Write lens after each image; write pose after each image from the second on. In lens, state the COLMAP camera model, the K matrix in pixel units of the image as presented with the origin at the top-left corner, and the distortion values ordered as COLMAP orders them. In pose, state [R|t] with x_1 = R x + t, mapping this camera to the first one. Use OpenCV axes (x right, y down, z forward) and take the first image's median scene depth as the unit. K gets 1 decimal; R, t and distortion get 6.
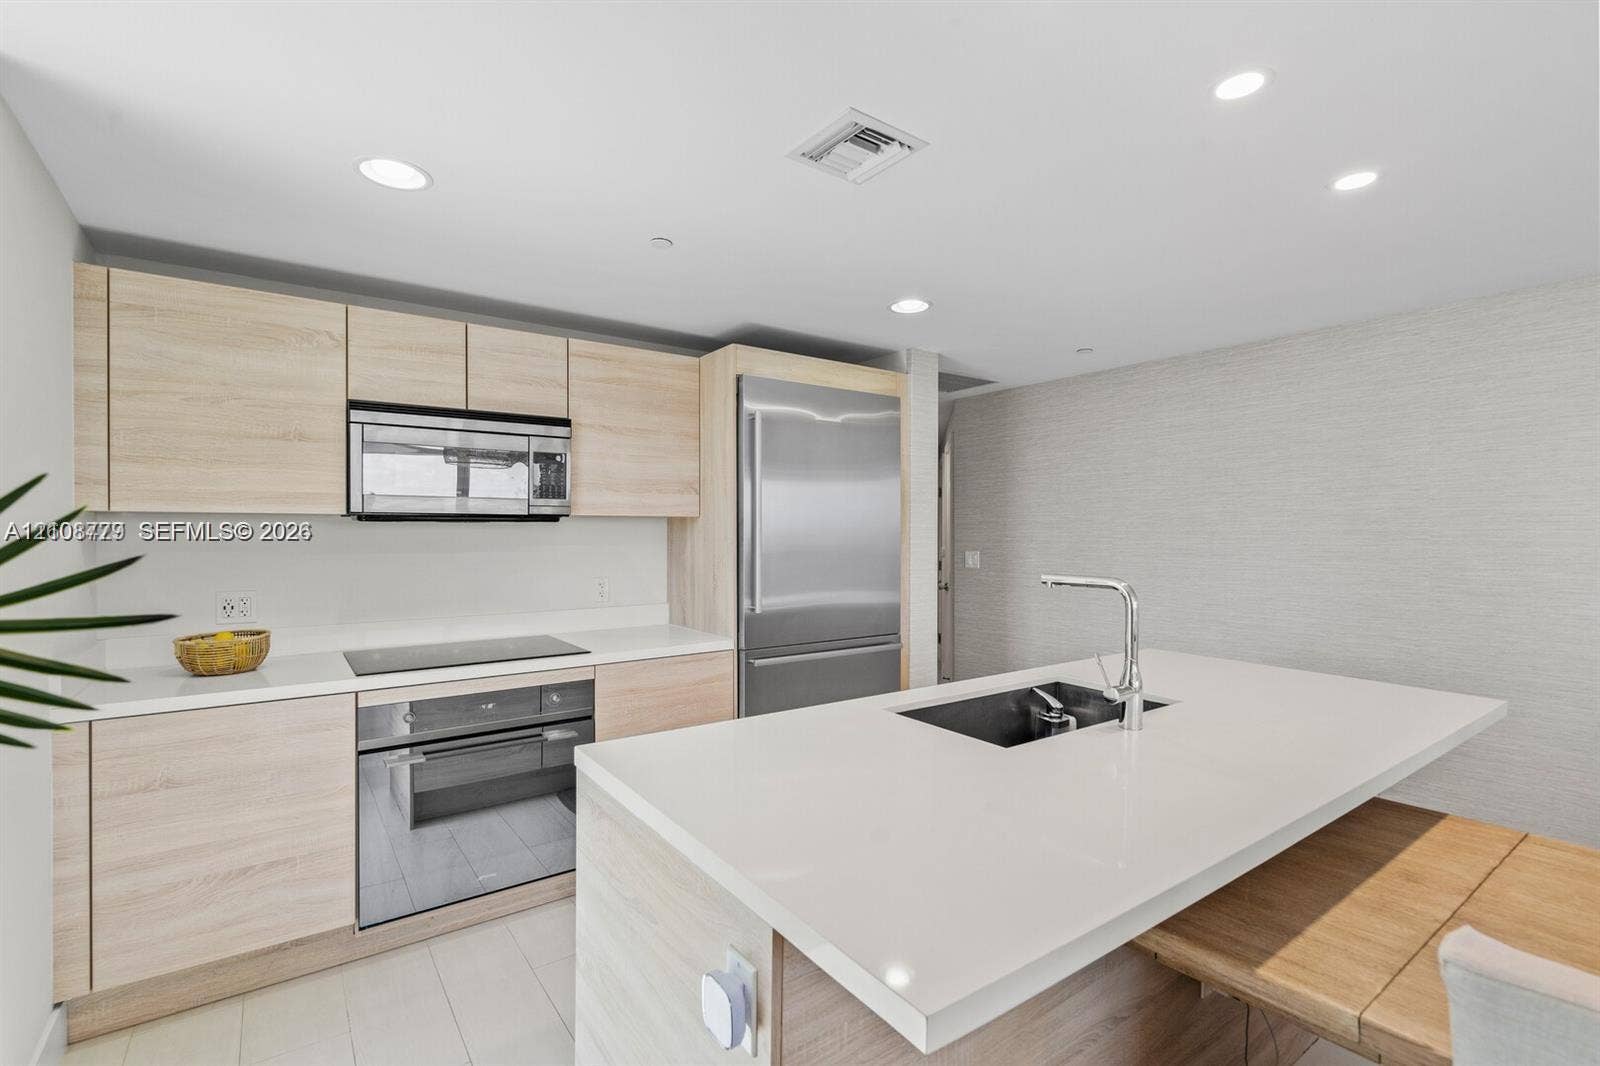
lens RADIAL K [[734.2, 0, 794.6], [0, 734.2, 532.6], [0, 0, 1]] dist [-0.009329, 0.001208]
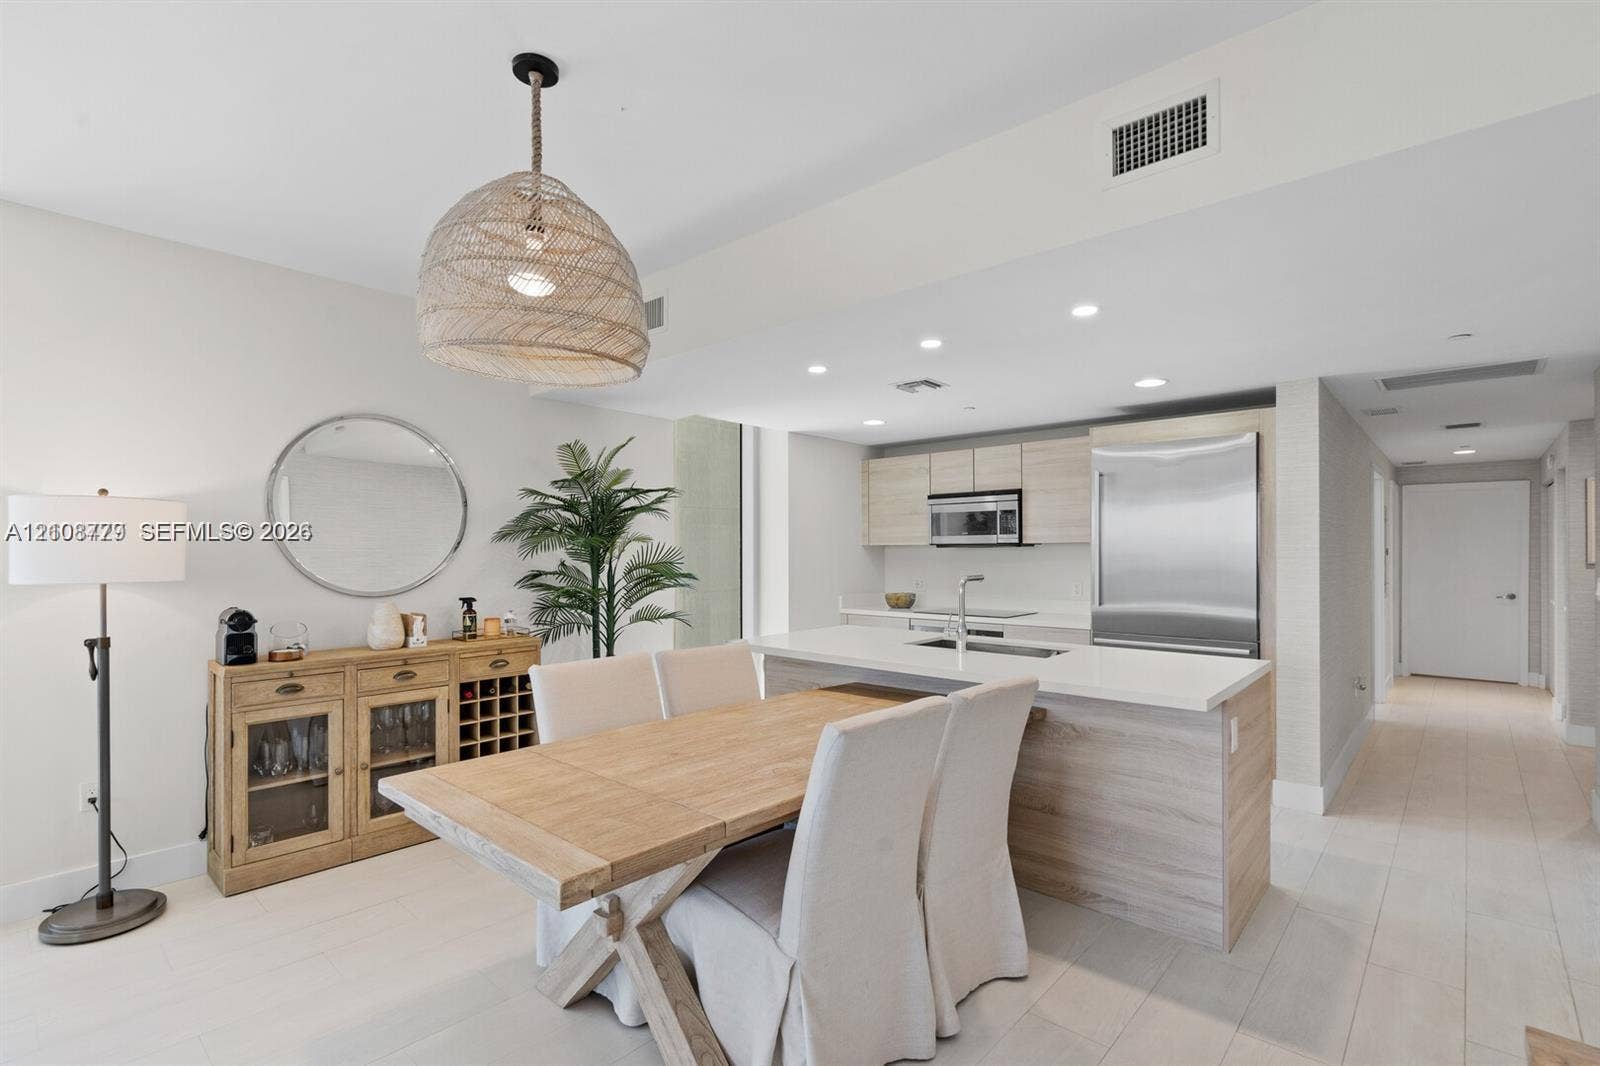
lens RADIAL K [[734.2, 0, 808.5], [0, 734.2, 547.3], [0, 0, 1]] dist [-0.009329, 0.001208]
pose [[0.196097, -0.011864, -0.980513, 1.383454], [-0.007370, 0.999881, -0.013572, 0.015056], [0.980557, 0.009888, 0.195986, 0.150850]]
